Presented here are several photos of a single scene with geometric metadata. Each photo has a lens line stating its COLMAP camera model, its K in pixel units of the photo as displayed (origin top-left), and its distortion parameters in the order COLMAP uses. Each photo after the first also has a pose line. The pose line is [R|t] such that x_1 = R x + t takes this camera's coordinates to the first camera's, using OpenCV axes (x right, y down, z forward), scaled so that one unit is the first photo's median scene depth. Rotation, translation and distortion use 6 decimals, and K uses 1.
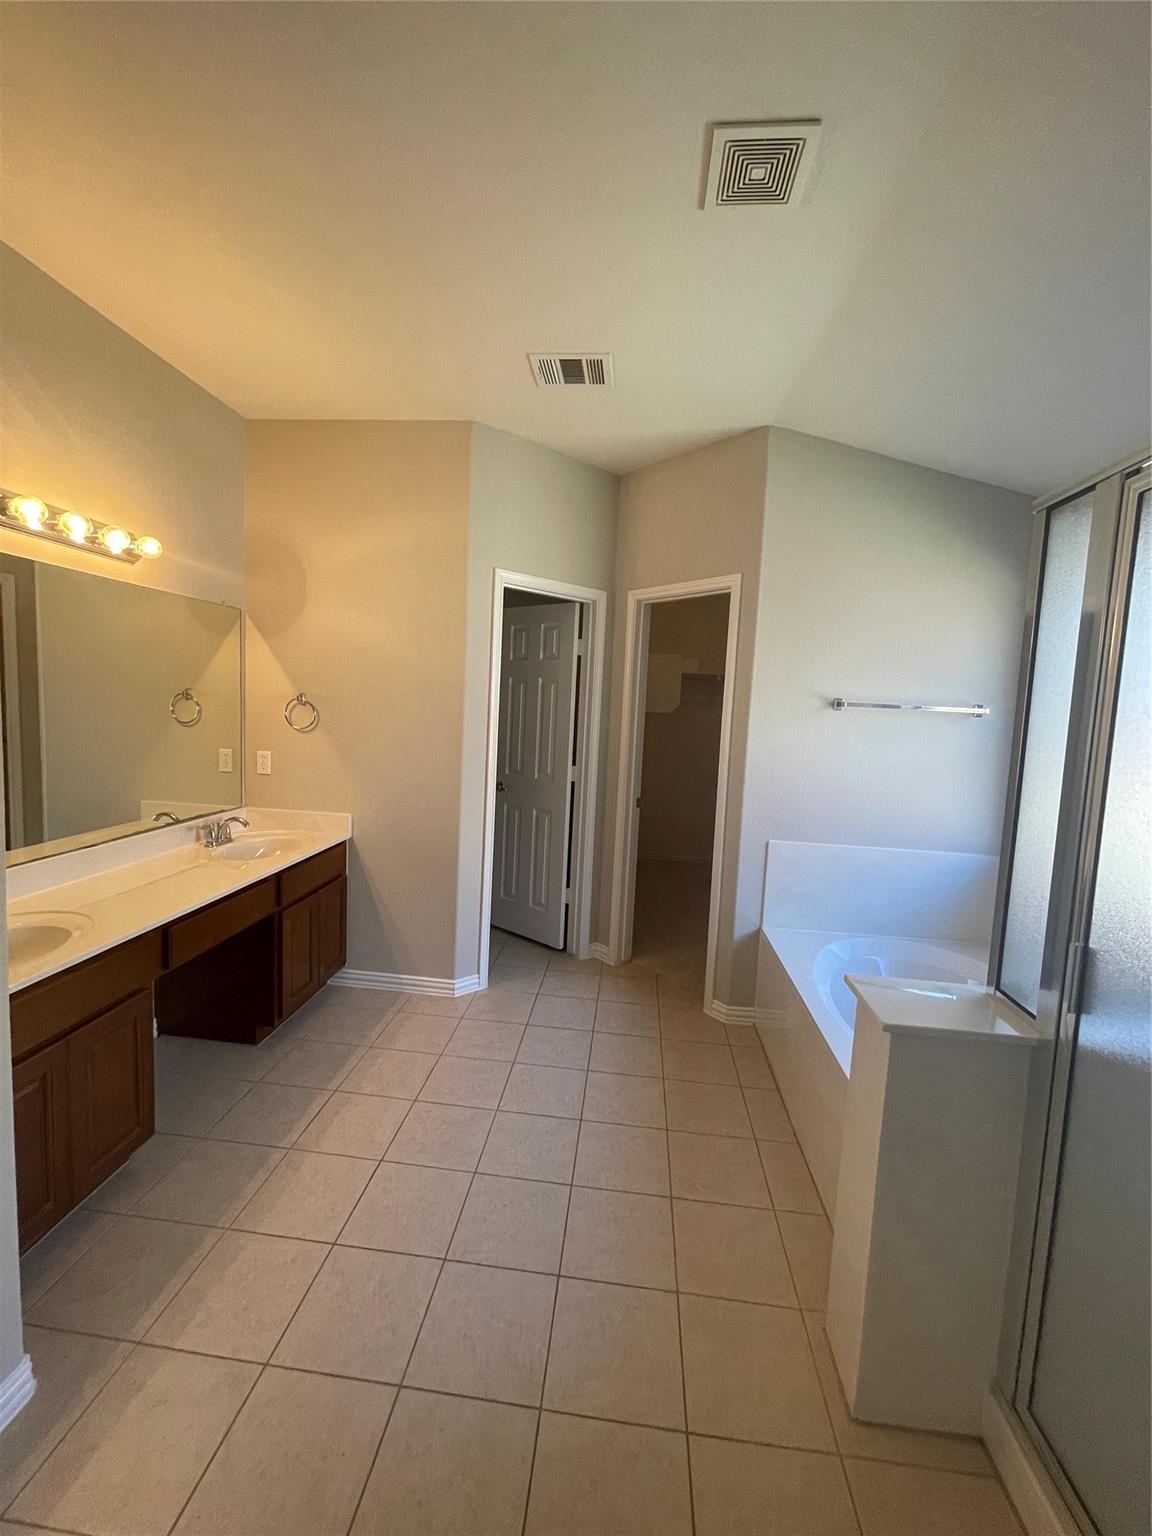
lens RADIAL K [[624.0, 0, 577.3], [0, 624.0, 761.7], [0, 0, 1]] dist [-0.006504, 0.002650]
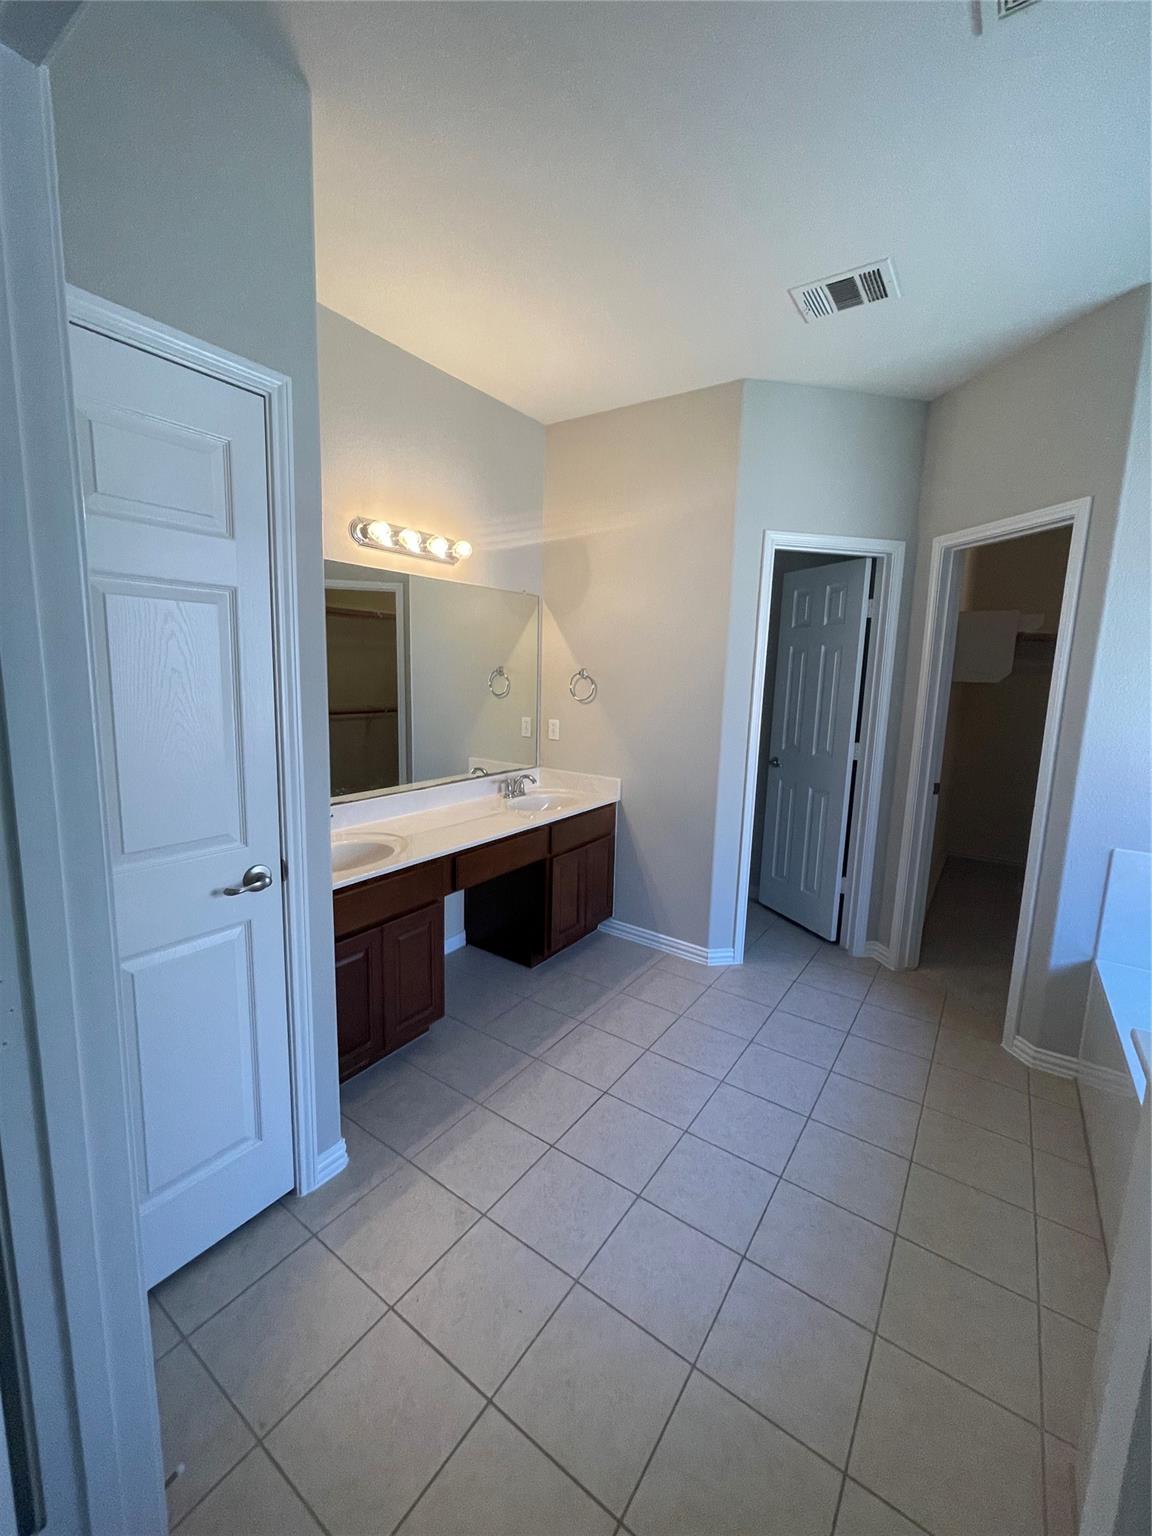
lens RADIAL K [[624.0, 0, 573.9], [0, 624.0, 761.5], [0, 0, 1]] dist [-0.006504, 0.002650]
pose [[0.870645, 0.050718, -0.489291, 0.098635], [-0.032268, 0.998417, 0.046074, 0.006832], [0.490853, -0.024325, 0.870903, 0.020095]]
